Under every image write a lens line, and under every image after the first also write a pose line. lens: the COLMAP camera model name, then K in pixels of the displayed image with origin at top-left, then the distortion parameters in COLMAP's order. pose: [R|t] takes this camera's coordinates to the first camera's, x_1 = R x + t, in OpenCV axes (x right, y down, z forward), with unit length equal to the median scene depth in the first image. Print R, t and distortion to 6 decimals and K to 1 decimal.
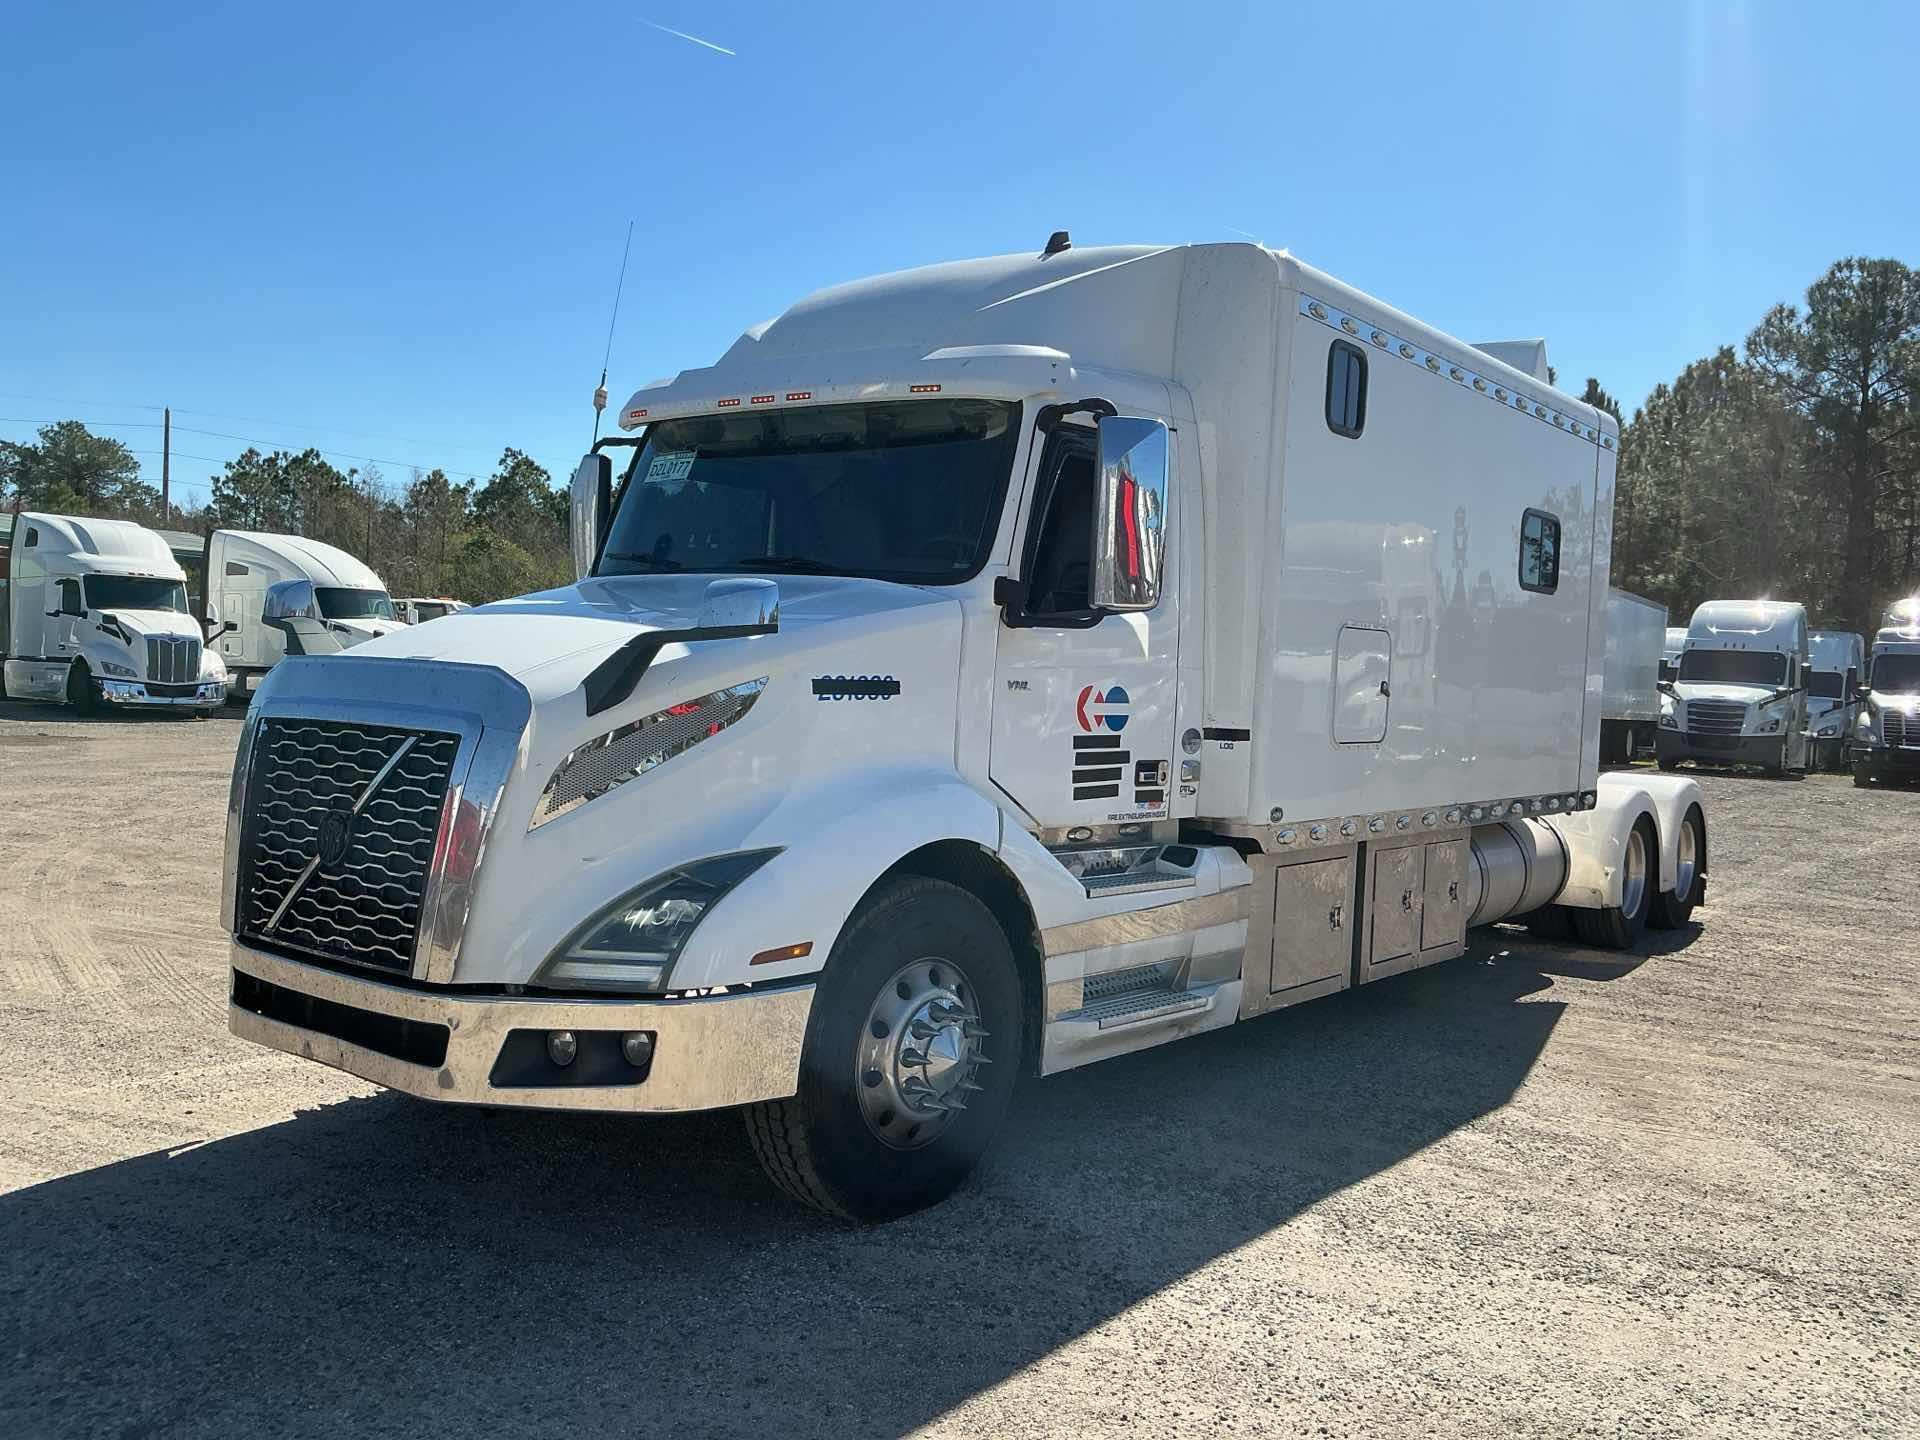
lens RADIAL K [[1587.4, 0, 960.0], [0, 1587.4, 720.0], [0, 0, 1]] dist [0.103531, -0.213148]
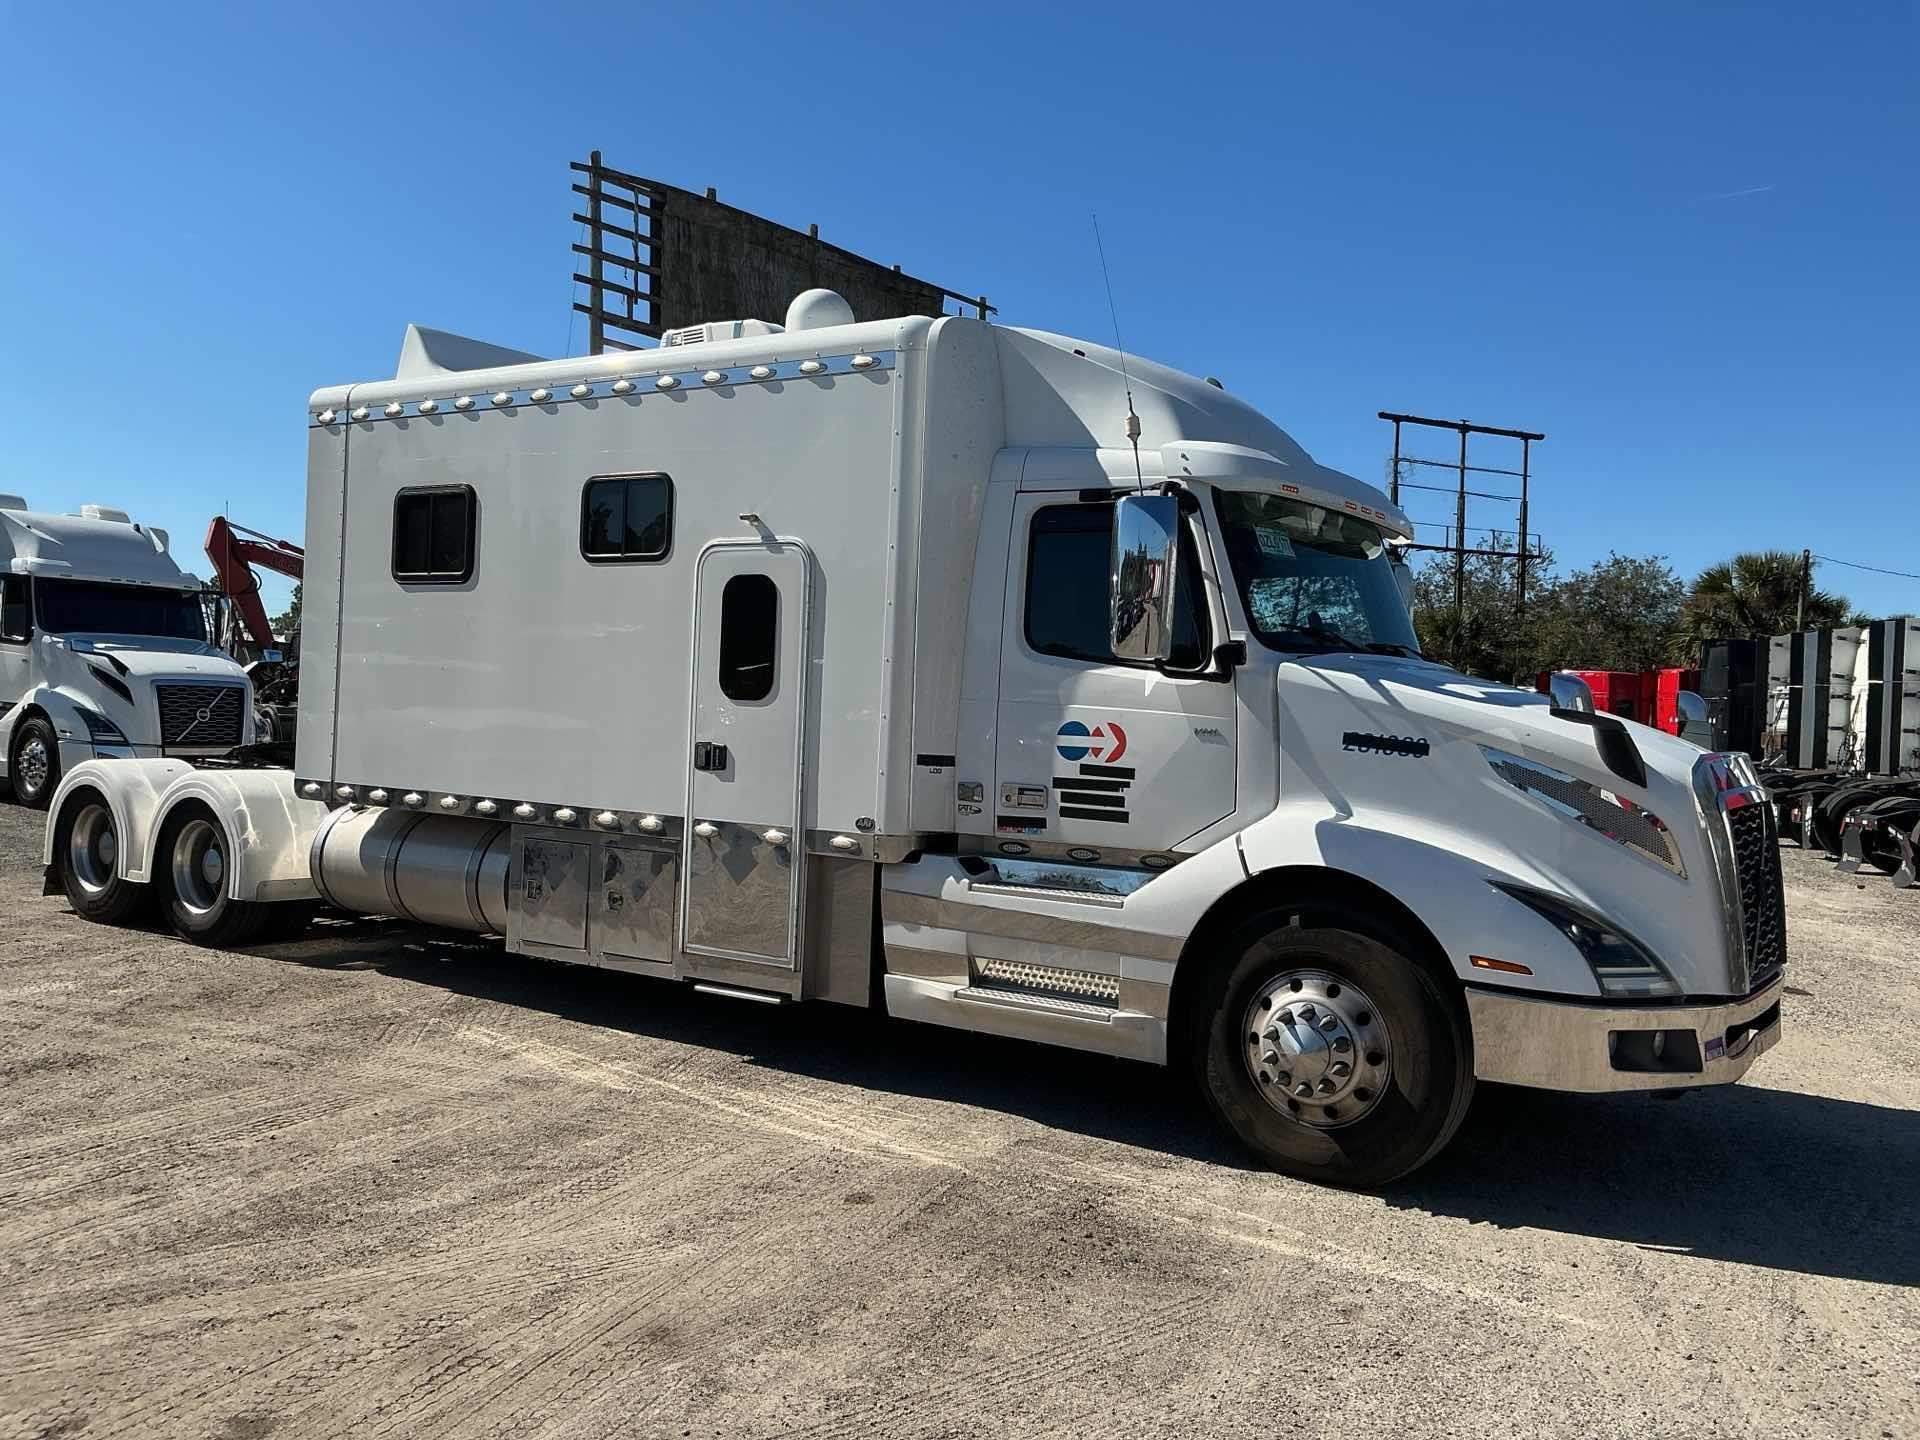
lens RADIAL K [[1587.4, 0, 960.0], [0, 1587.4, 720.0], [0, 0, 1]] dist [0.103531, -0.213148]
pose [[-0.050540, -0.057364, 0.997073, -1.676554], [-0.003682, 0.998353, 0.057251, -0.142280], [-0.998715, -0.000778, -0.050668, 1.725830]]
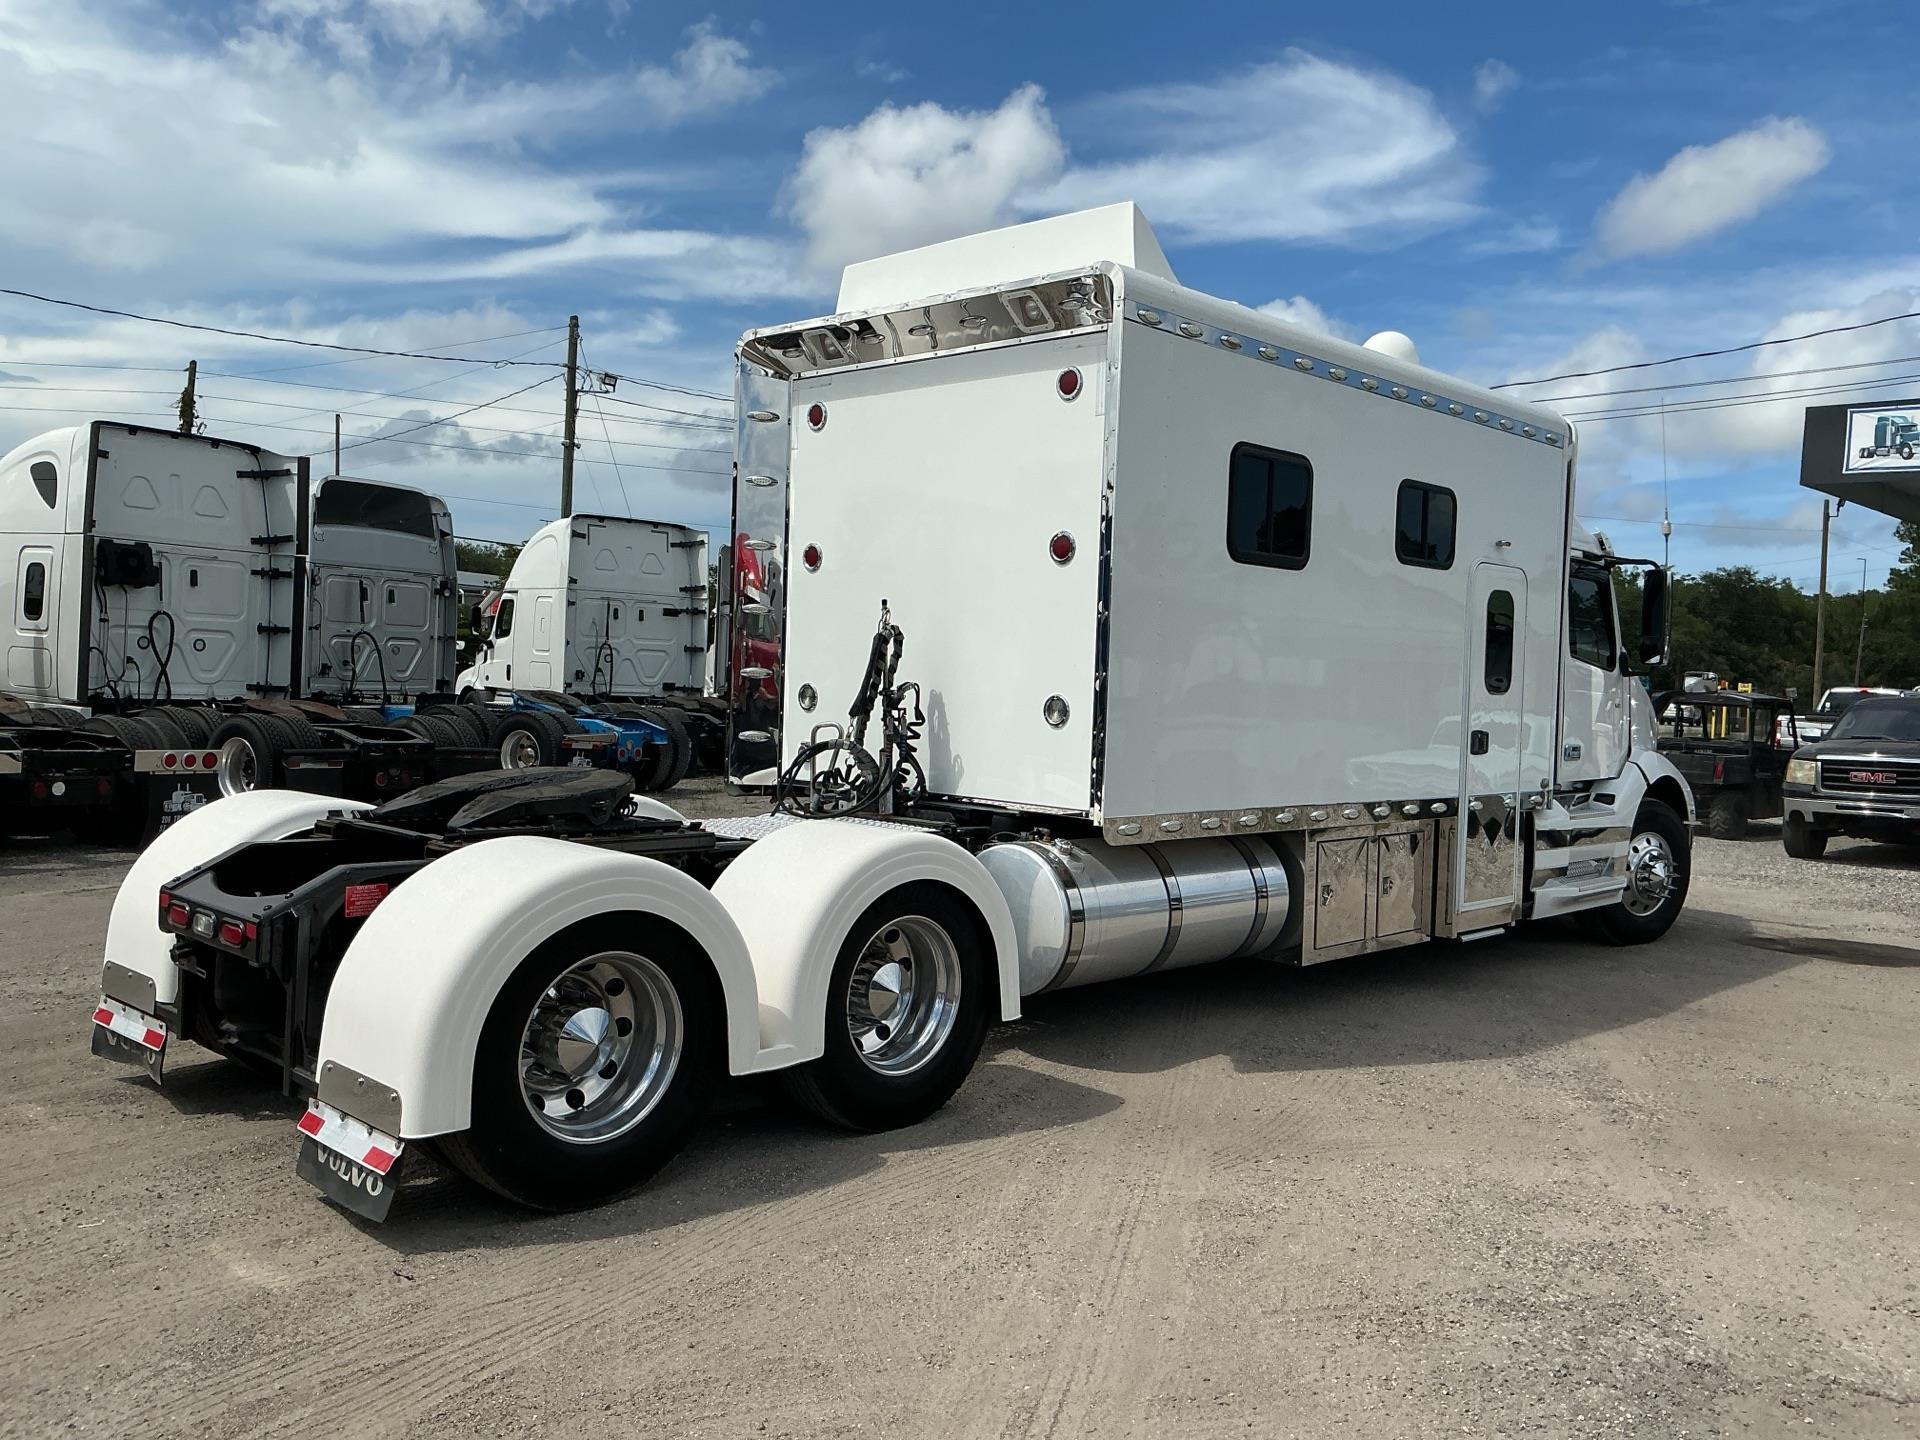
lens RADIAL K [[1597.9, 0, 953.1], [0, 1597.9, 718.9], [0, 0, 1]] dist [0.097968, -0.203931]
pose [[-0.990469, -0.086535, 0.107157, 0.386558], [-0.078874, 0.994150, 0.073789, -0.131403], [-0.112915, 0.064634, -0.991500, 3.898356]]
